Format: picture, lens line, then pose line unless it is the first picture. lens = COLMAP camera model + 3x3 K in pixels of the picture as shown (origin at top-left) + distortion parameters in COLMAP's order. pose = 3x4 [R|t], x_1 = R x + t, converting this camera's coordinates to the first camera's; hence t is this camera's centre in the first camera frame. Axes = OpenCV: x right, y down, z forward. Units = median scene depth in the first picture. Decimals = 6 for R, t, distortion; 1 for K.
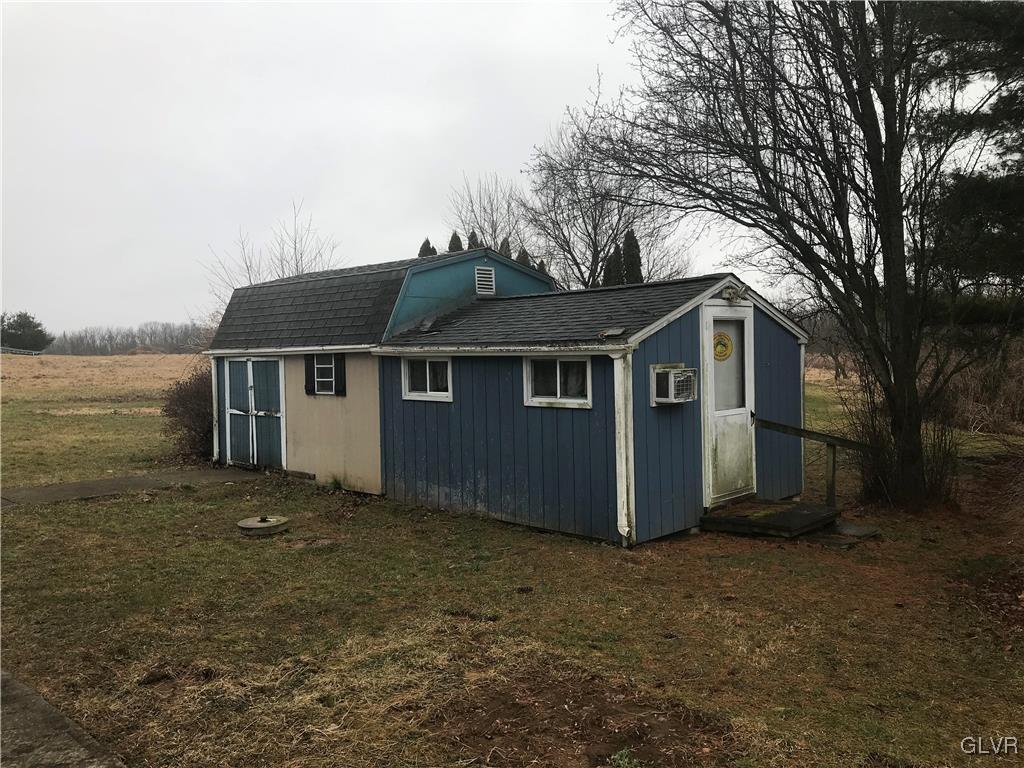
lens RADIAL K [[850.0, 0, 512.3], [0, 850.0, 371.4], [0, 0, 1]] dist [0.083547, -0.095797]
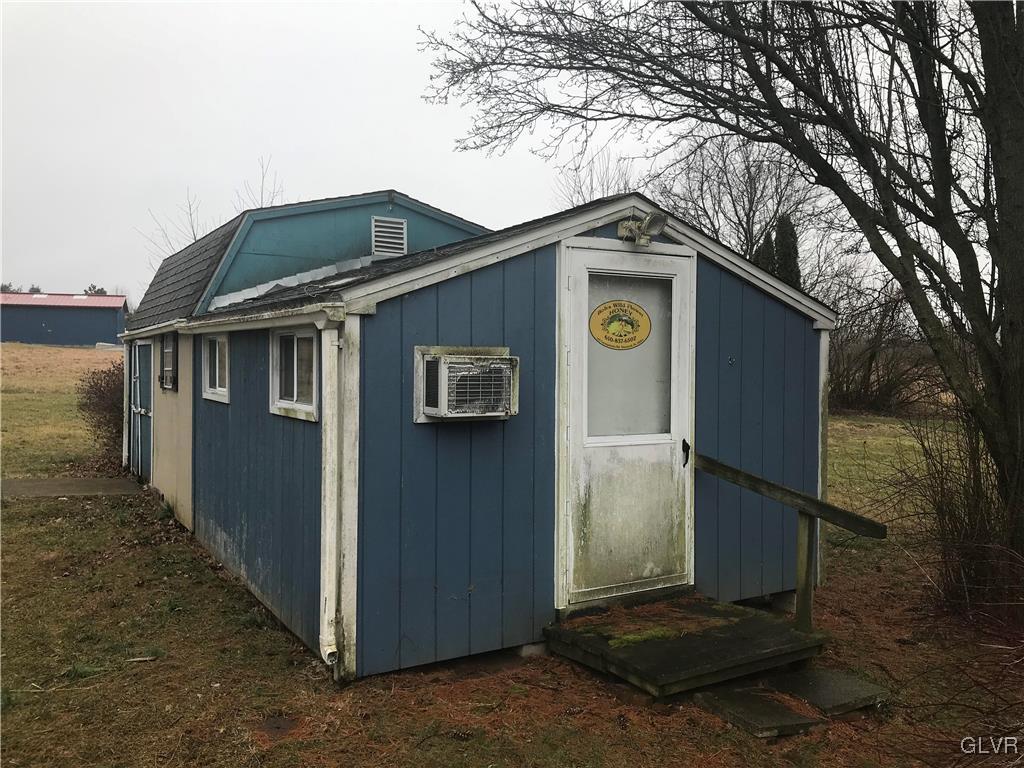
lens RADIAL K [[850.0, 0, 512.3], [0, 850.0, 371.4], [0, 0, 1]] dist [0.083547, -0.095797]
pose [[0.965970, 0.032111, -0.256652, 0.321418], [-0.035724, 0.999317, -0.009427, 0.010347], [0.256174, 0.018274, 0.966458, 0.434290]]
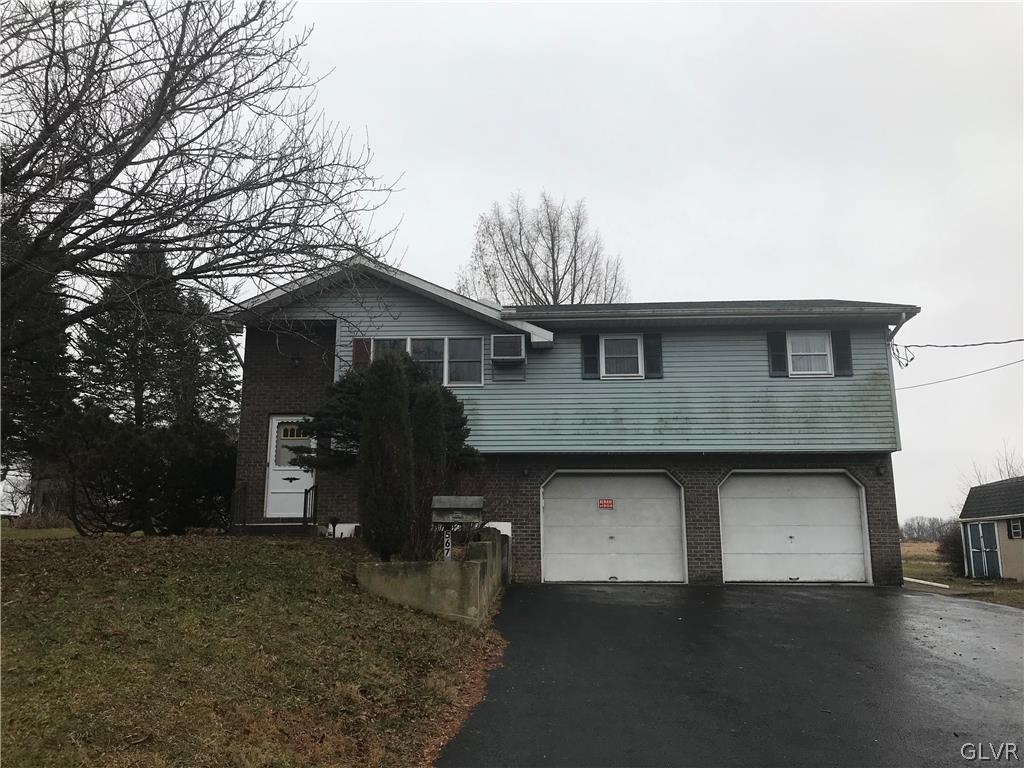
lens RADIAL K [[850.0, 0, 512.3], [0, 850.0, 371.4], [0, 0, 1]] dist [0.083547, -0.095797]
pose [[0.674370, -0.129266, -0.726990, 0.649136], [-0.035694, 0.977699, -0.206956, 0.133897], [0.737530, 0.165514, 0.654717, -1.637736]]
